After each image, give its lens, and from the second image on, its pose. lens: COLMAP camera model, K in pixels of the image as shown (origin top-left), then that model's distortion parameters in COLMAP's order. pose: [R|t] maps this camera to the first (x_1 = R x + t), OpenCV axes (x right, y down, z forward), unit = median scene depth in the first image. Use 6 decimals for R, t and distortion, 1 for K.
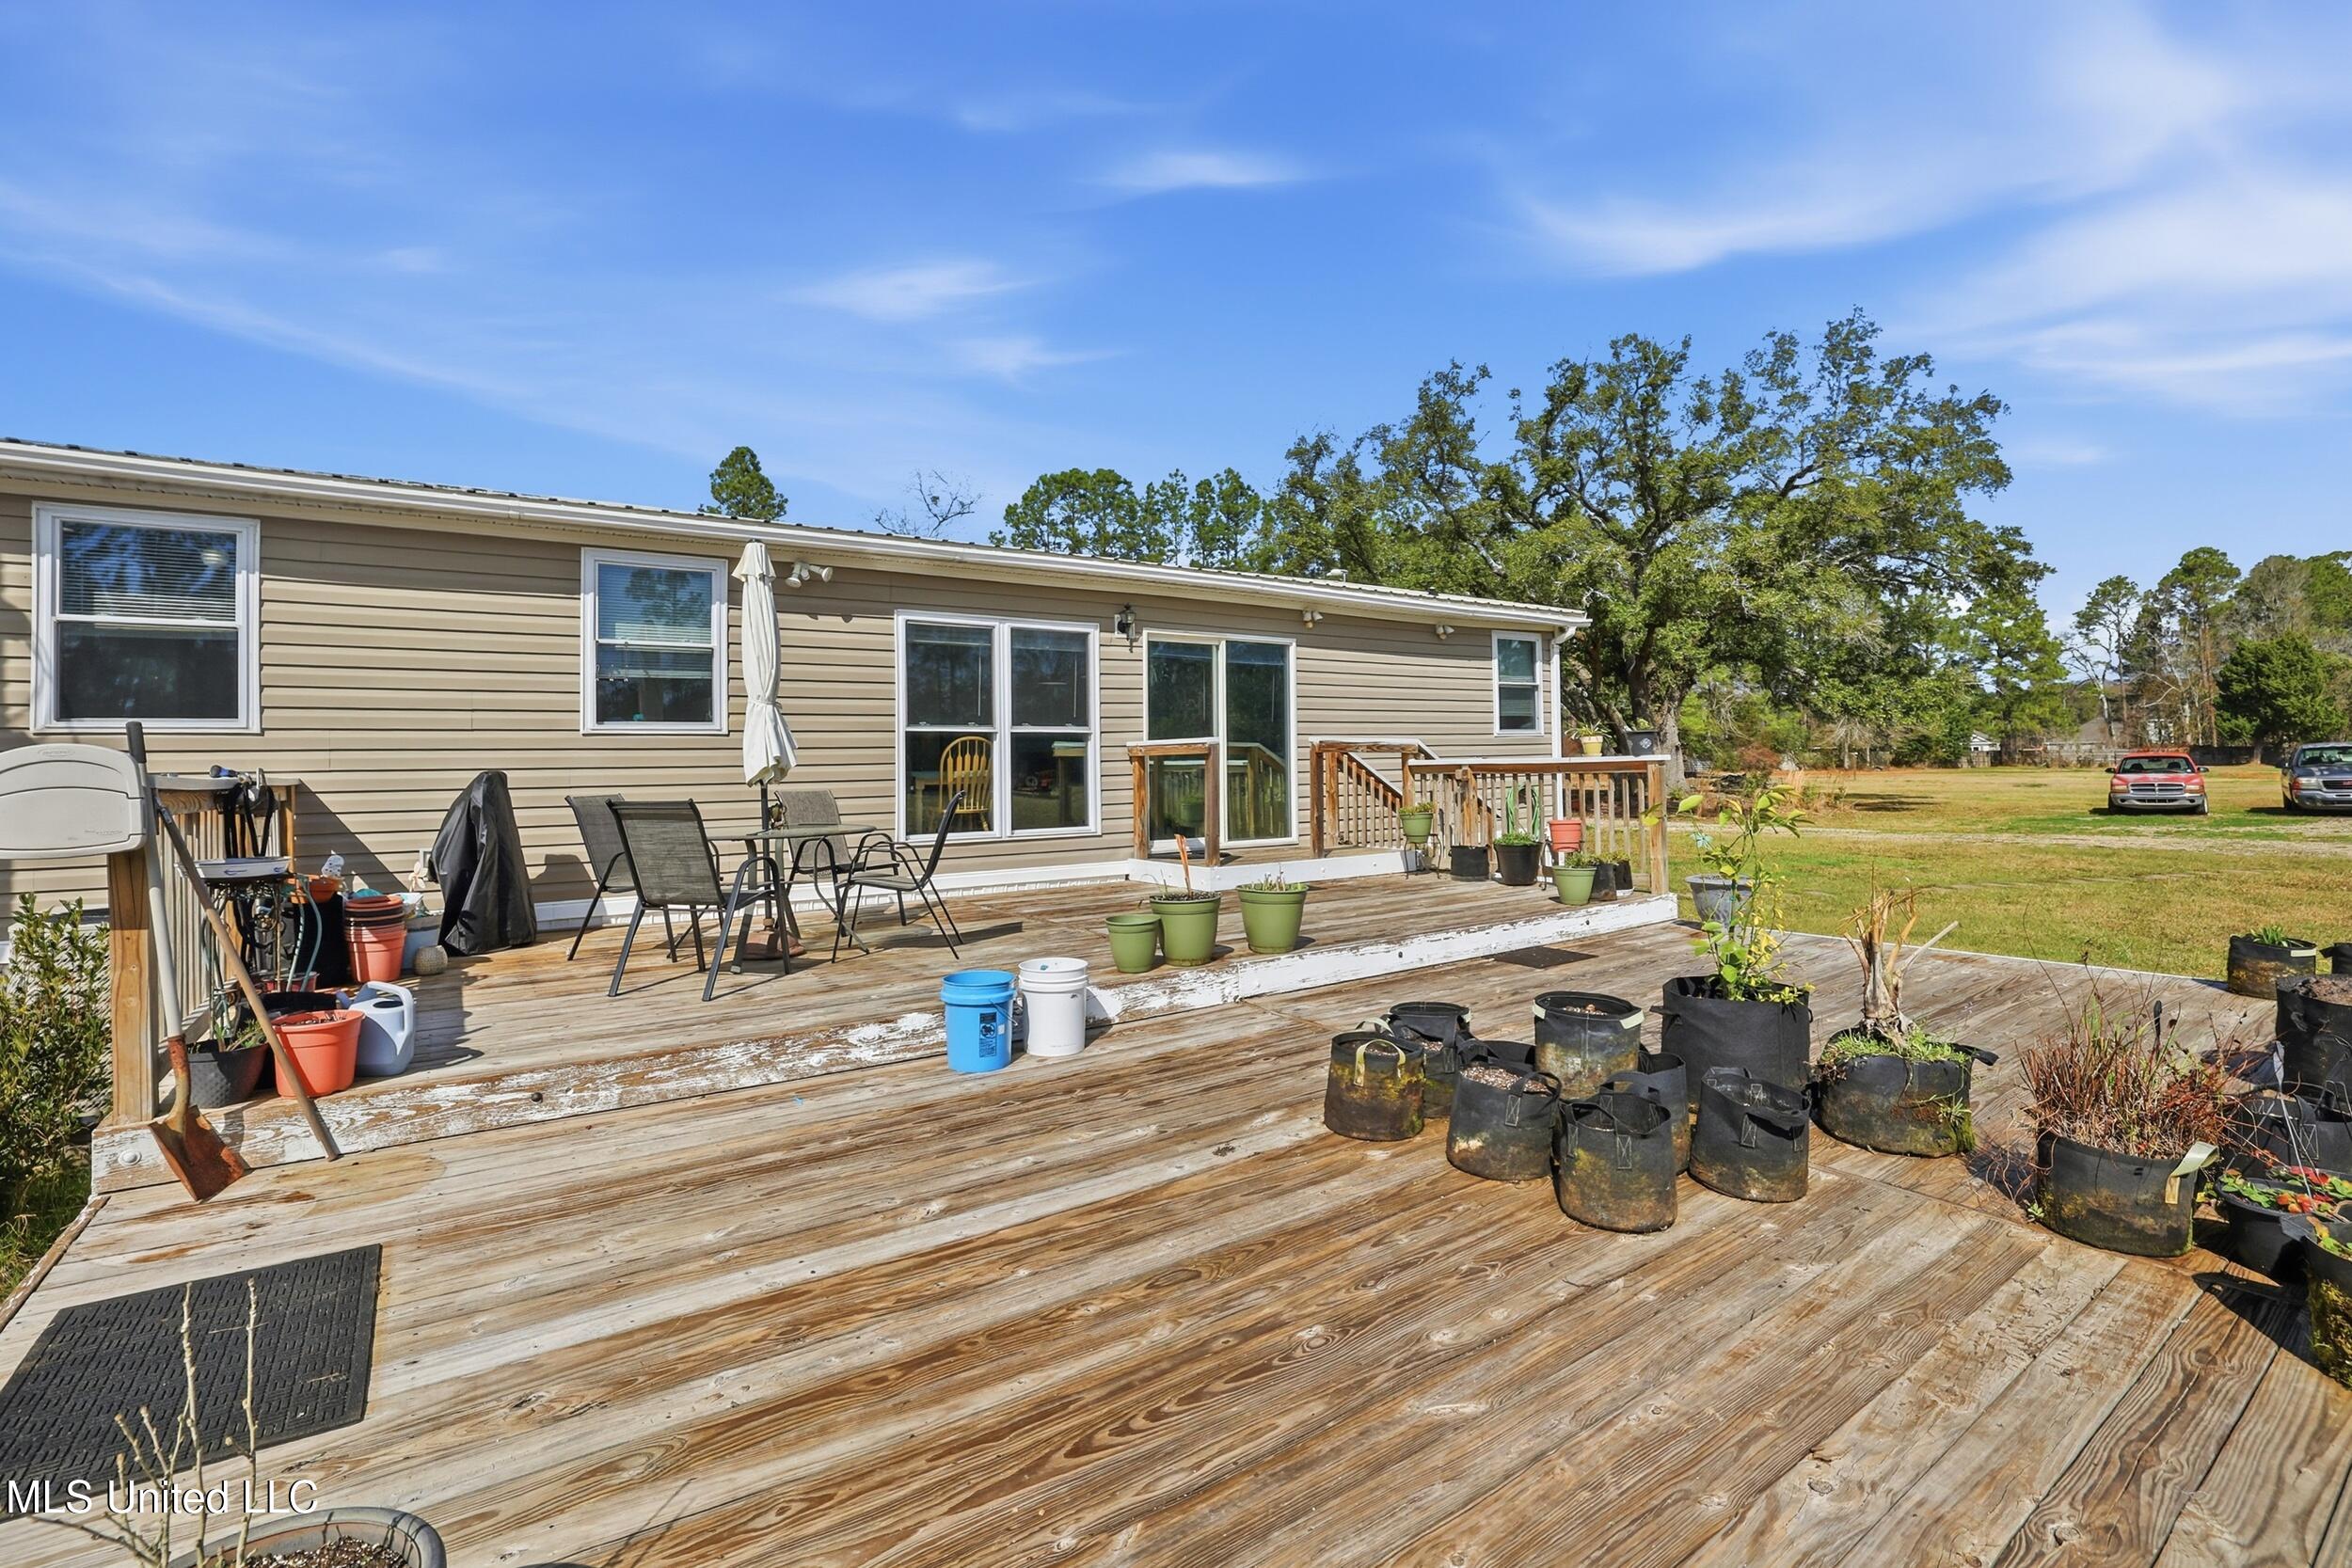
lens RADIAL K [[1030.5, 0, 1158.5], [0, 1030.5, 748.3], [0, 0, 1]] dist [-0.040221, 0.012889]
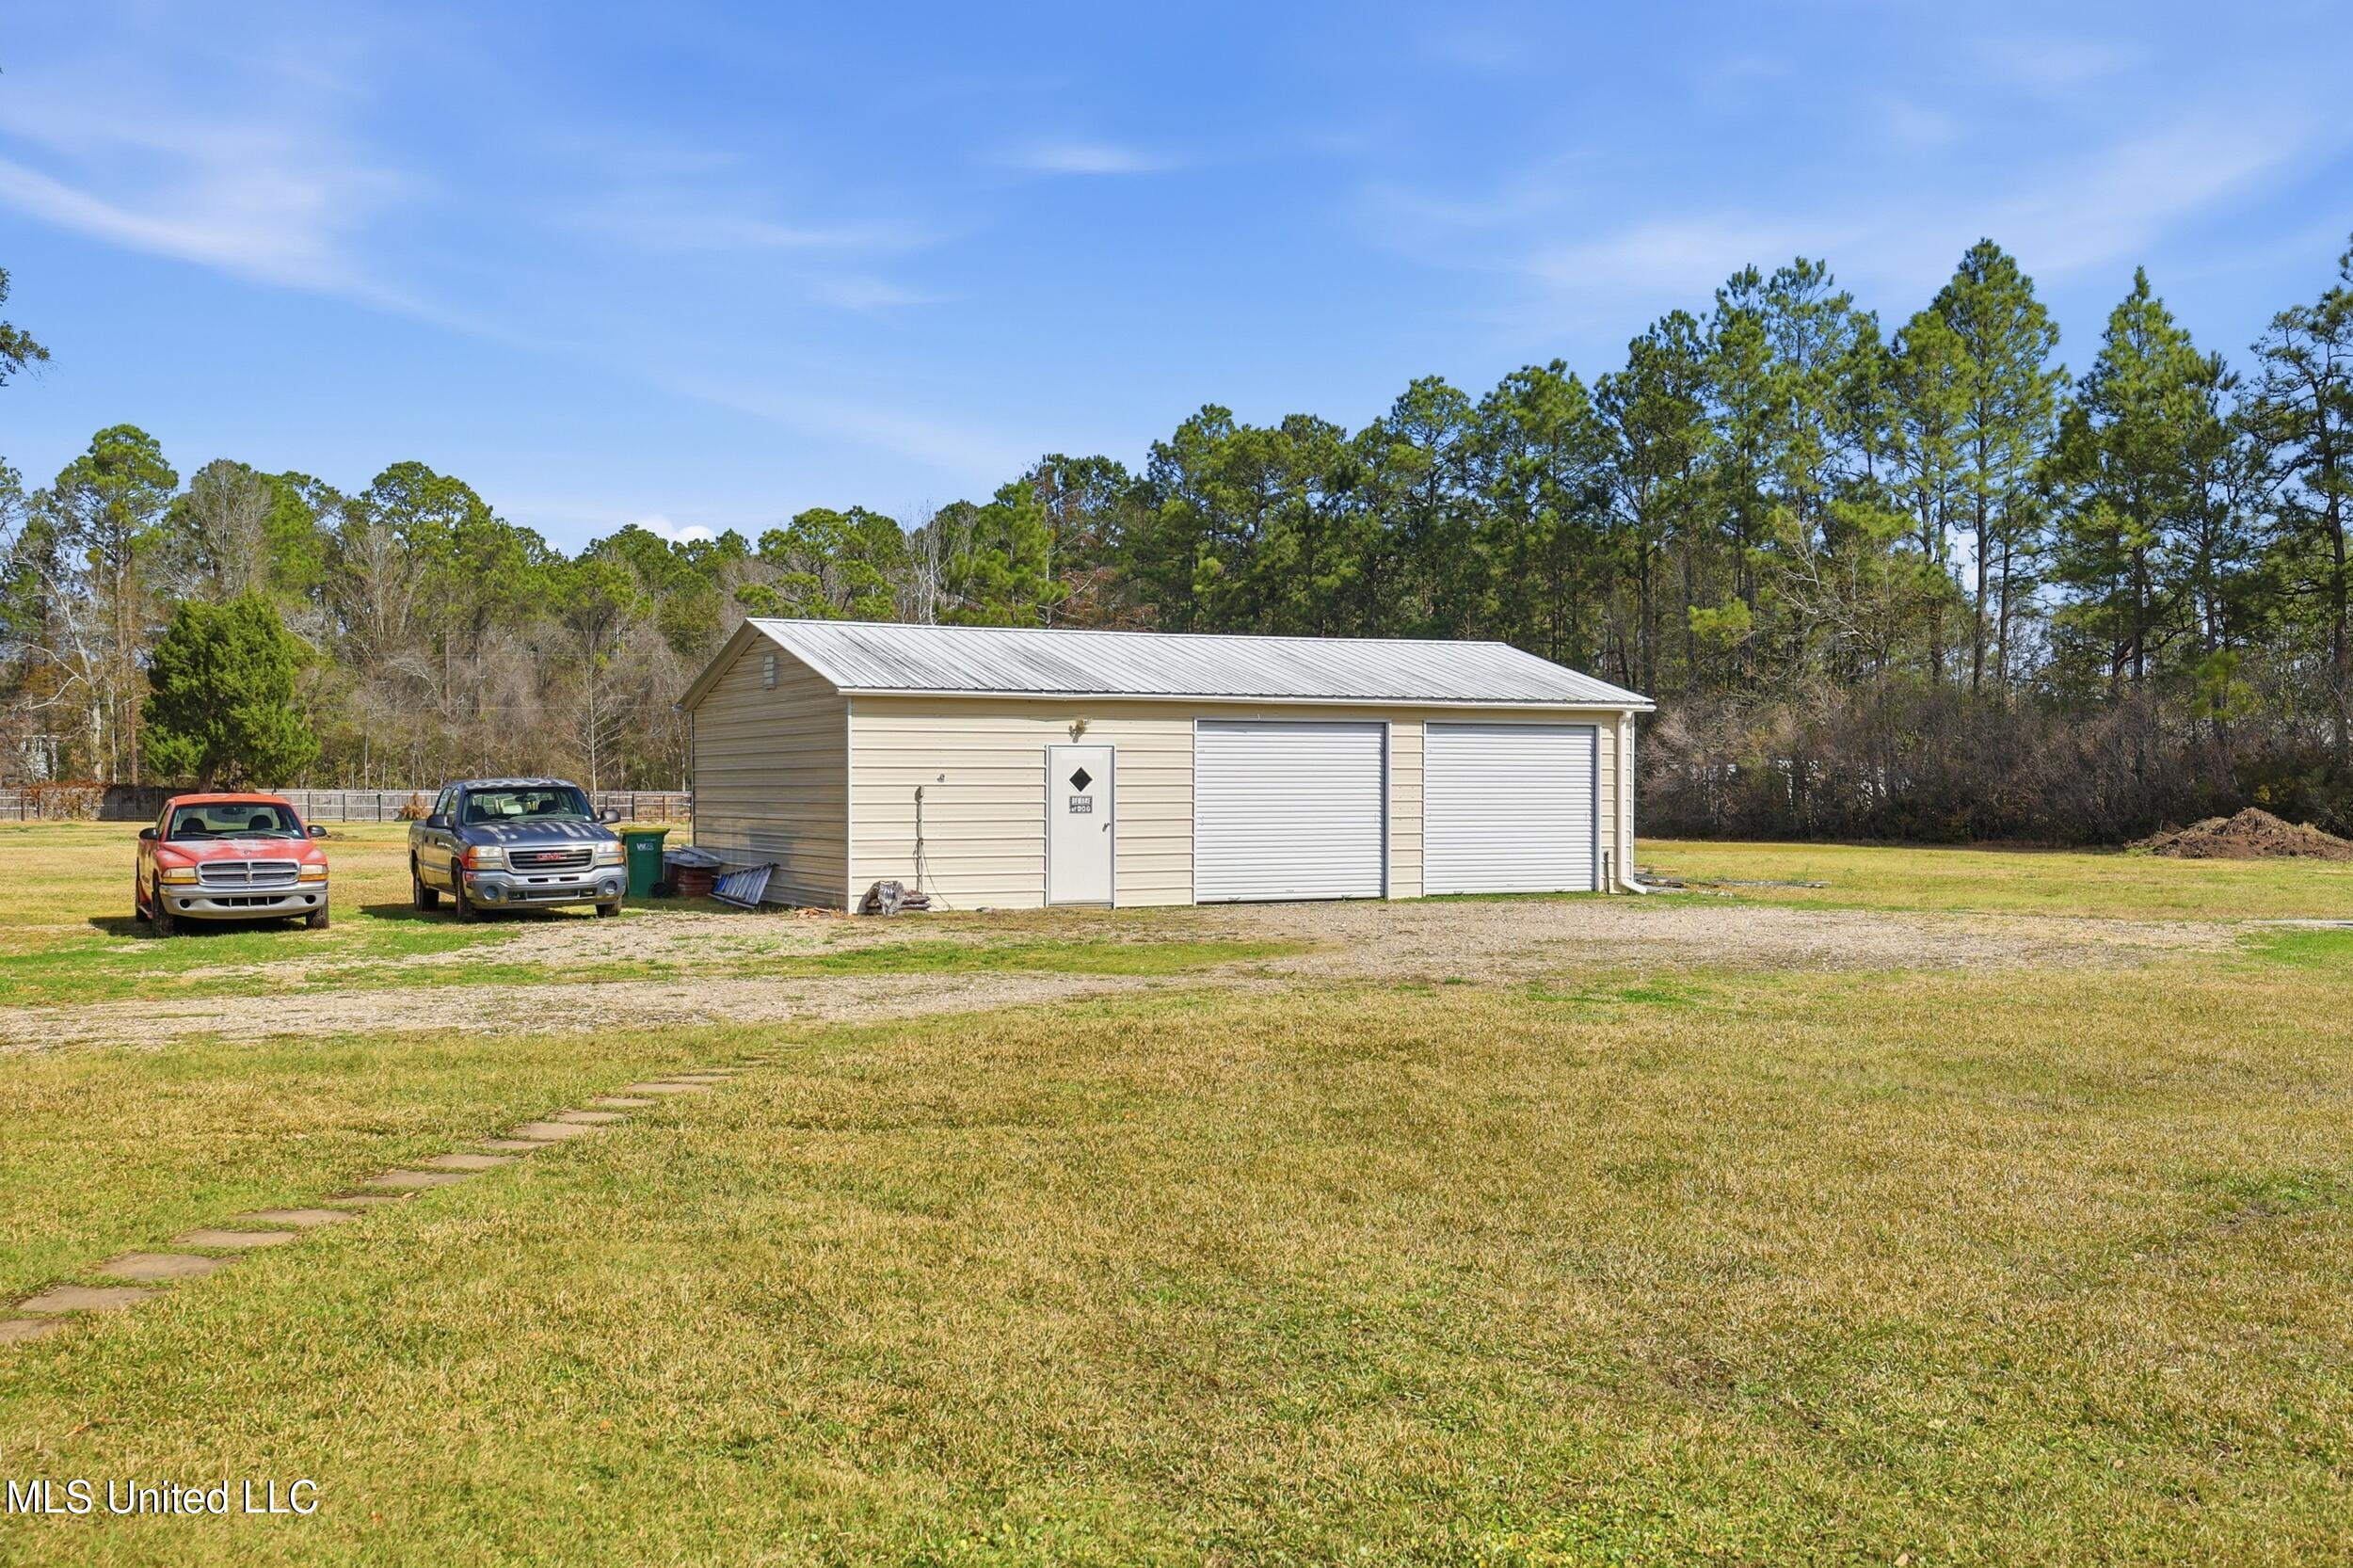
lens RADIAL K [[2283.5, 0, 1146.1], [0, 2283.5, 782.0], [0, 0, 1]] dist [0.060841, 0.000000]
pose [[0.321416, 0.014964, 0.946820, 0.137902], [-0.012716, 0.999853, -0.011485, 0.005216], [-0.946853, -0.008348, 0.321559, 0.265468]]
